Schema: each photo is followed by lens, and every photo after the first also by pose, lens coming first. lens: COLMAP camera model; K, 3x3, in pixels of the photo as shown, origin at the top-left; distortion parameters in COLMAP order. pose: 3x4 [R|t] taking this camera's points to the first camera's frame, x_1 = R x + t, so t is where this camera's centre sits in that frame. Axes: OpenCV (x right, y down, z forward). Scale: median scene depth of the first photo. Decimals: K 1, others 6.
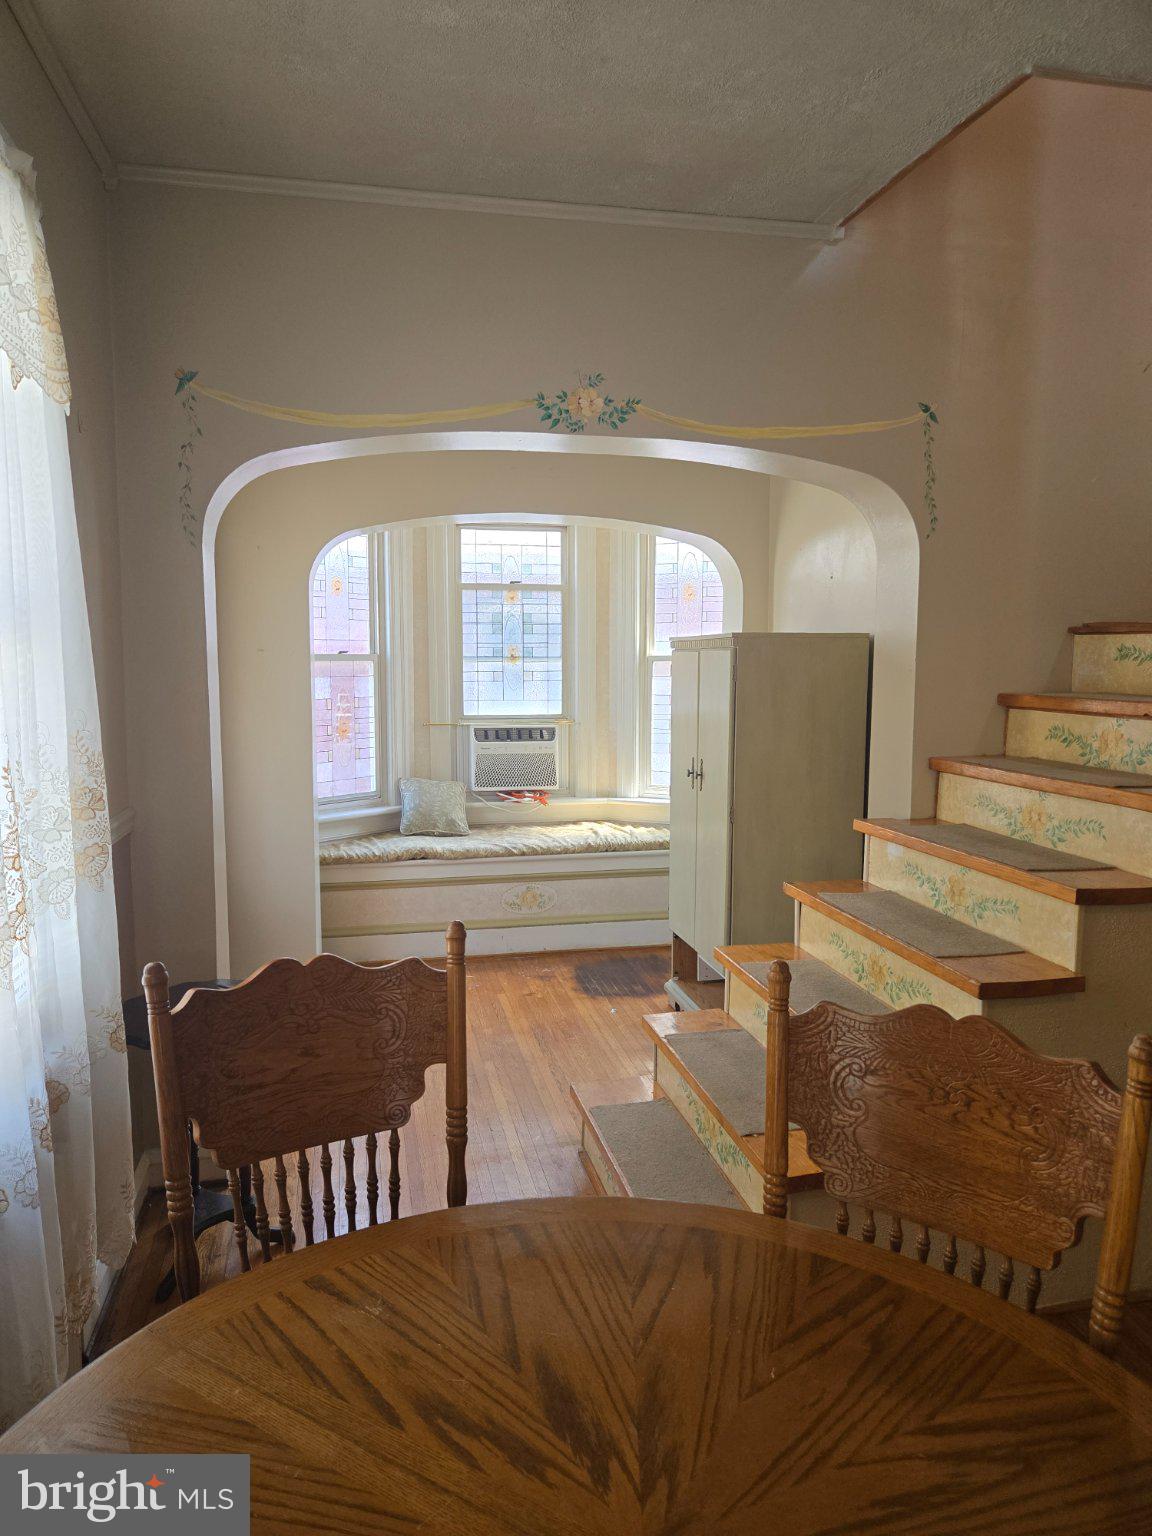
lens RADIAL K [[1034.1, 0, 574.2], [0, 1034.1, 769.2], [0, 0, 1]] dist [0.044507, -0.020919]
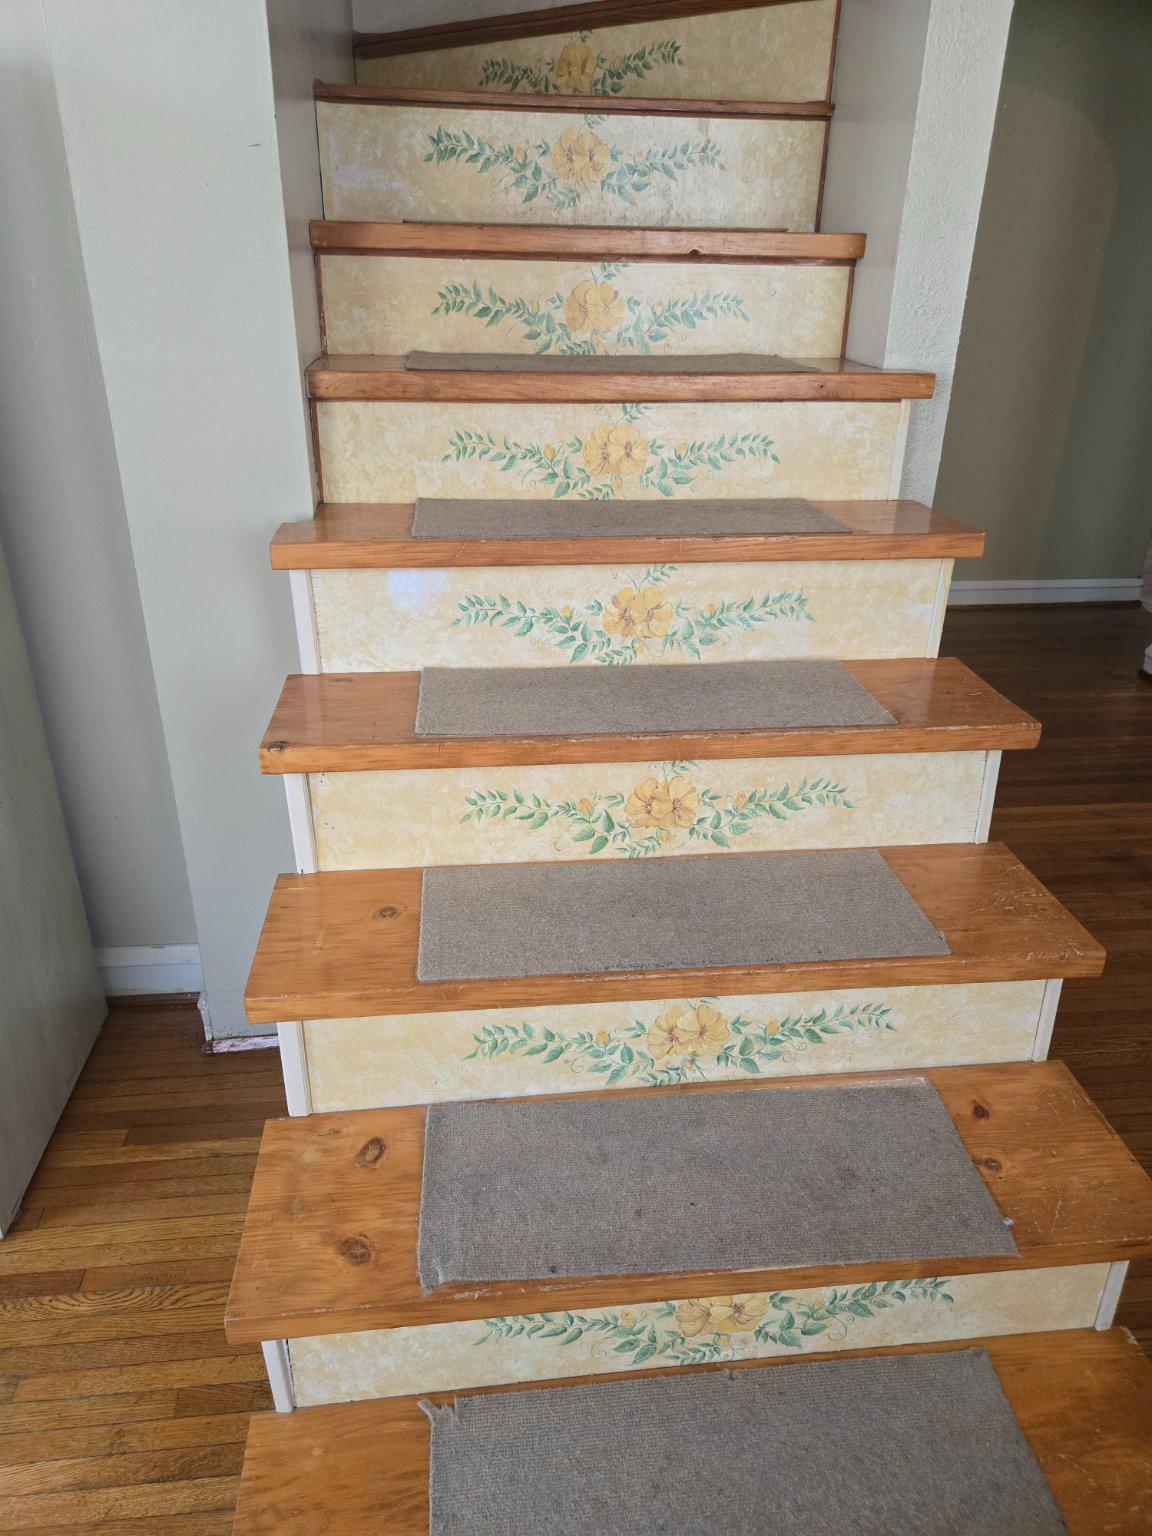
lens RADIAL K [[1034.1, 0, 578.4], [0, 1034.1, 764.5], [0, 0, 1]] dist [0.044507, -0.020919]
pose [[0.099621, -0.429605, 0.897505, -0.154546], [0.094229, 0.902011, 0.421303, -0.043121], [-0.990554, 0.042600, 0.130341, 0.952102]]
